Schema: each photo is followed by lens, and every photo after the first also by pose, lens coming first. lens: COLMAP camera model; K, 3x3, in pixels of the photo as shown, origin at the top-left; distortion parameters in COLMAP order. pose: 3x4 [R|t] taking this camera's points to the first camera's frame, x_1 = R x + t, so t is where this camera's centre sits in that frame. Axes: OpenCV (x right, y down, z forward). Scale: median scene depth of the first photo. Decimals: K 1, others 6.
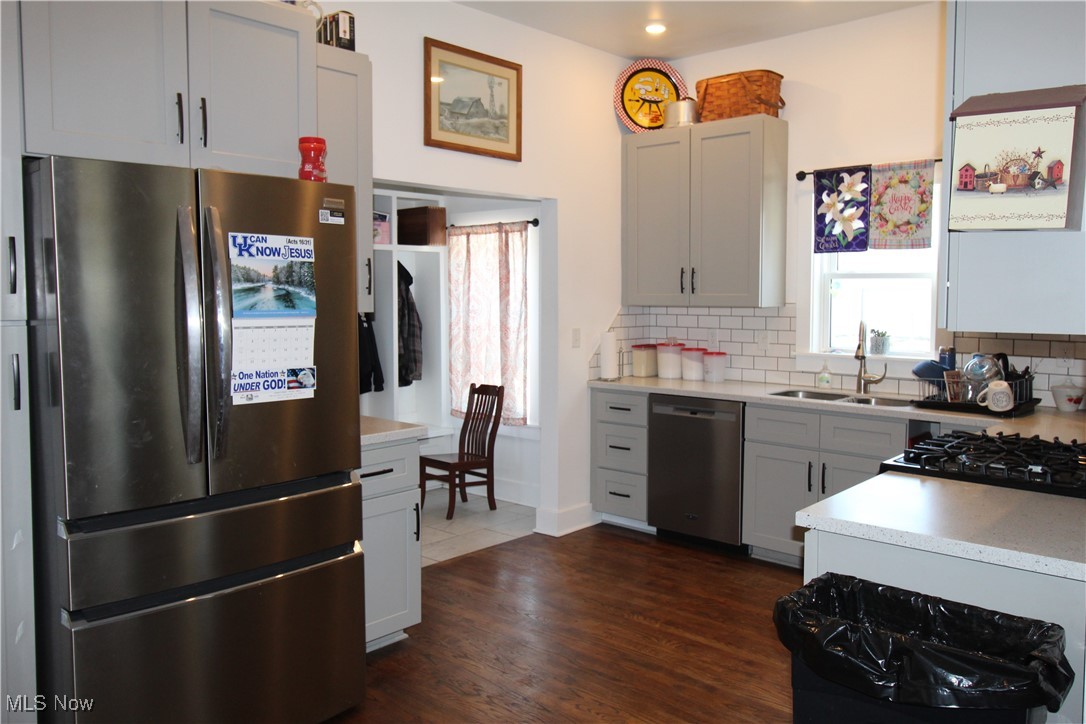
lens RADIAL K [[853.7, 0, 549.8], [0, 853.7, 339.9], [0, 0, 1]] dist [0.021132, -0.011629]
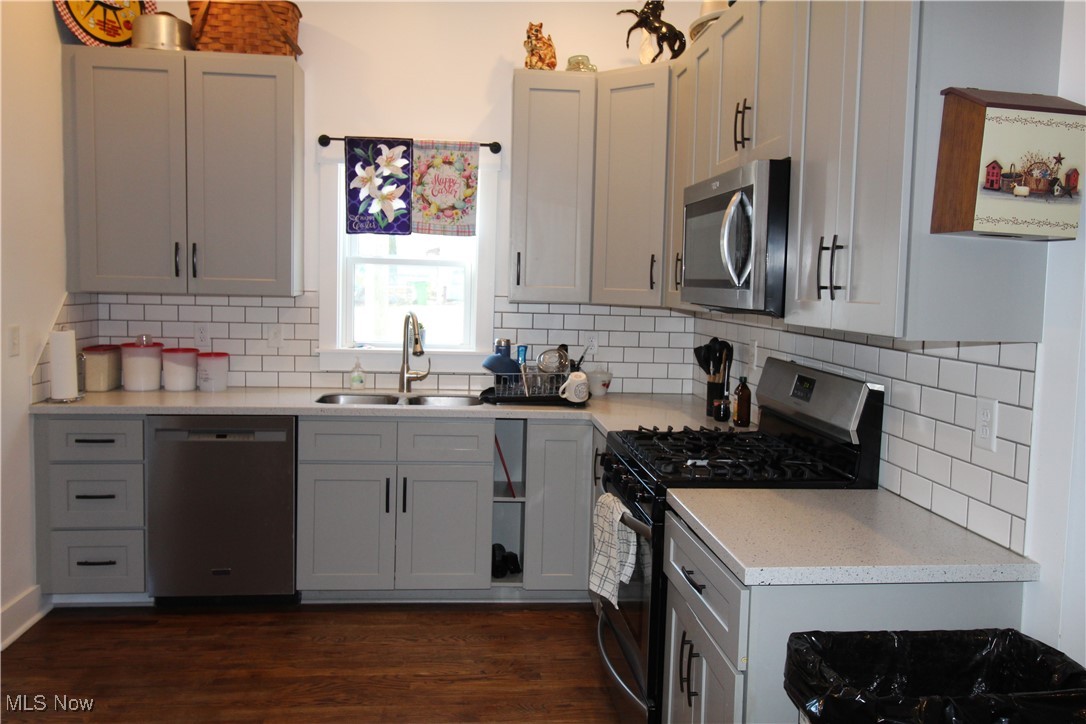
lens RADIAL K [[853.7, 0, 549.8], [0, 853.7, 339.9], [0, 0, 1]] dist [0.021132, -0.011629]
pose [[0.674788, -0.036644, 0.737101, -0.196540], [0.017822, 0.999284, 0.033363, -0.020230], [-0.737796, -0.009377, 0.674958, 0.278124]]
